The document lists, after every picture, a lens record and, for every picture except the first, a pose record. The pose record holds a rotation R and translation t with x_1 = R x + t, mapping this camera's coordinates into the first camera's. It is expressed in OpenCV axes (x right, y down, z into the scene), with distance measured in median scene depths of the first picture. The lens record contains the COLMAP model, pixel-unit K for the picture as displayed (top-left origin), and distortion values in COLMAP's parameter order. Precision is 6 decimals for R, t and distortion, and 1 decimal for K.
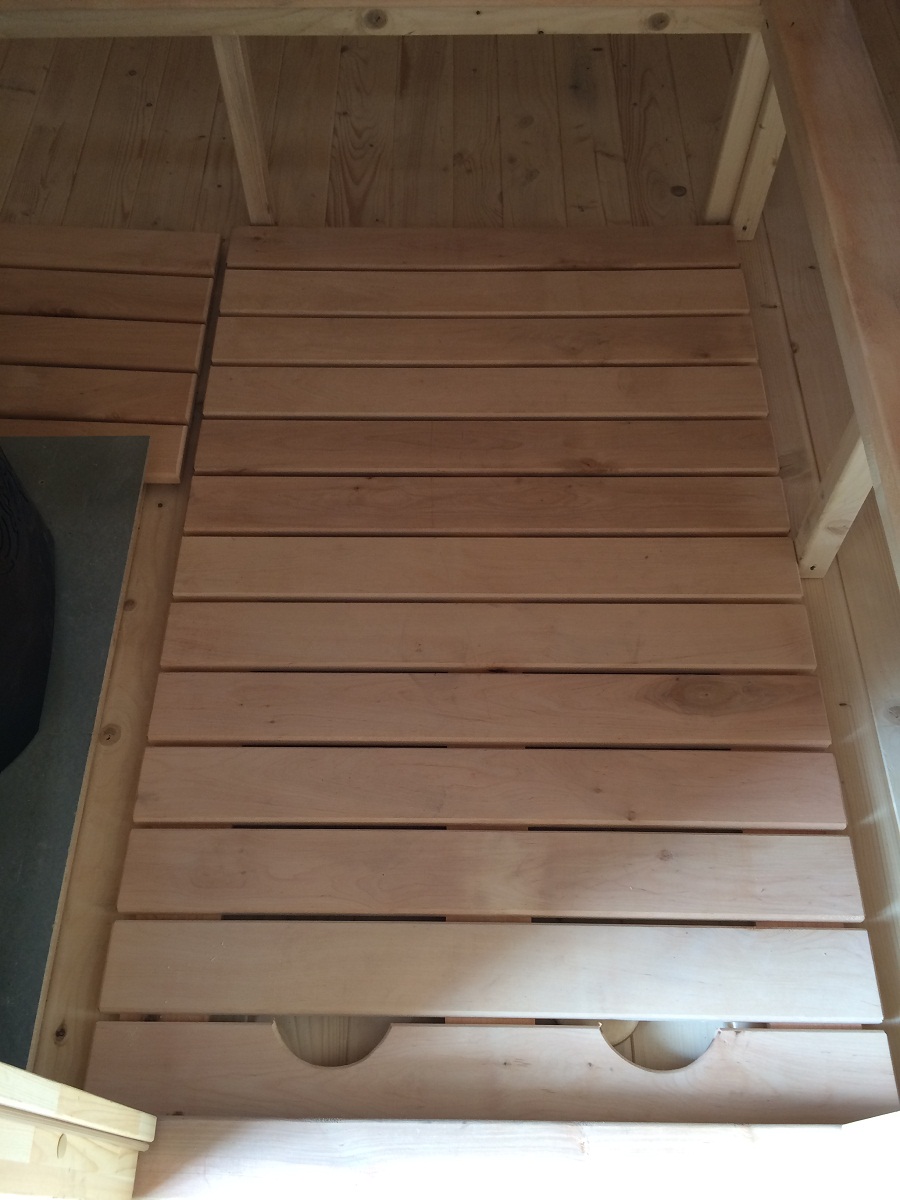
lens RADIAL K [[1035.9, 0, 449.9], [0, 1035.9, 600.9], [0, 0, 1]] dist [0.045493, -0.067619]
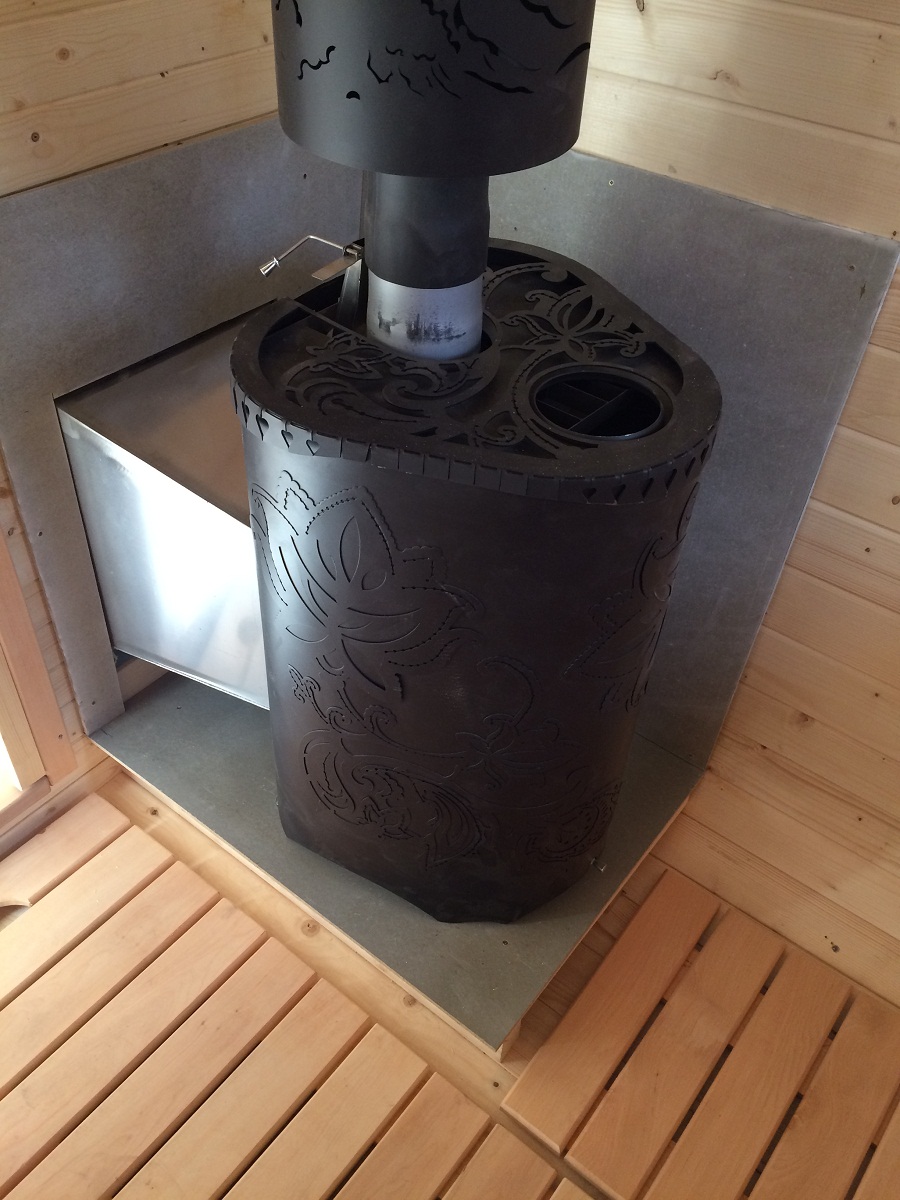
lens RADIAL K [[1035.9, 0, 449.3], [0, 1035.9, 600.5], [0, 0, 1]] dist [0.045493, -0.067619]
pose [[-0.610489, 0.514168, -0.602440, 0.091742], [-0.699638, 0.006425, 0.714469, -0.743609], [0.371228, 0.857665, 0.355809, 0.271000]]
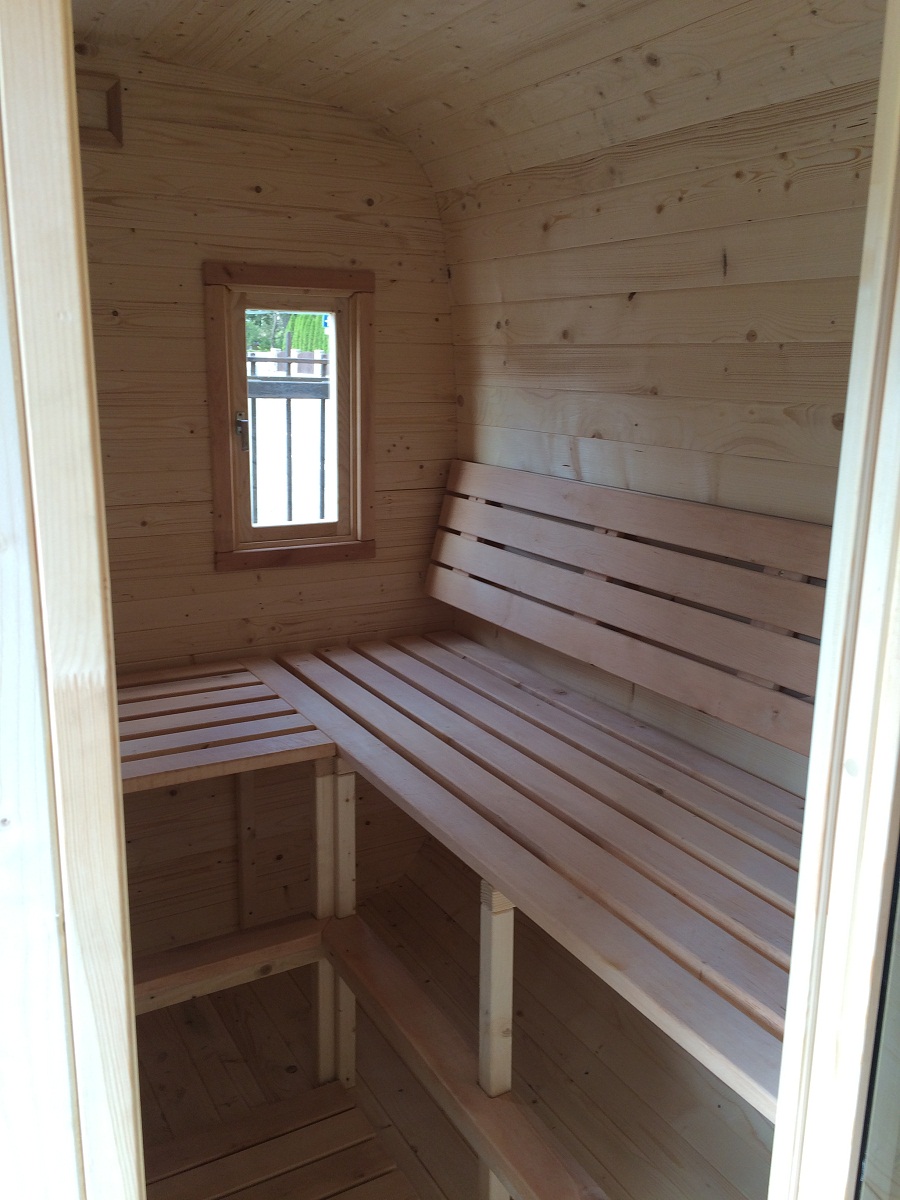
lens RADIAL K [[1035.9, 0, 451.4], [0, 1035.9, 588.0], [0, 0, 1]] dist [0.045493, -0.067619]
pose [[0.862948, -0.083642, 0.498321, -0.283008], [0.419867, 0.667384, -0.615069, 0.148079], [-0.281126, 0.740002, 0.611037, -0.461934]]
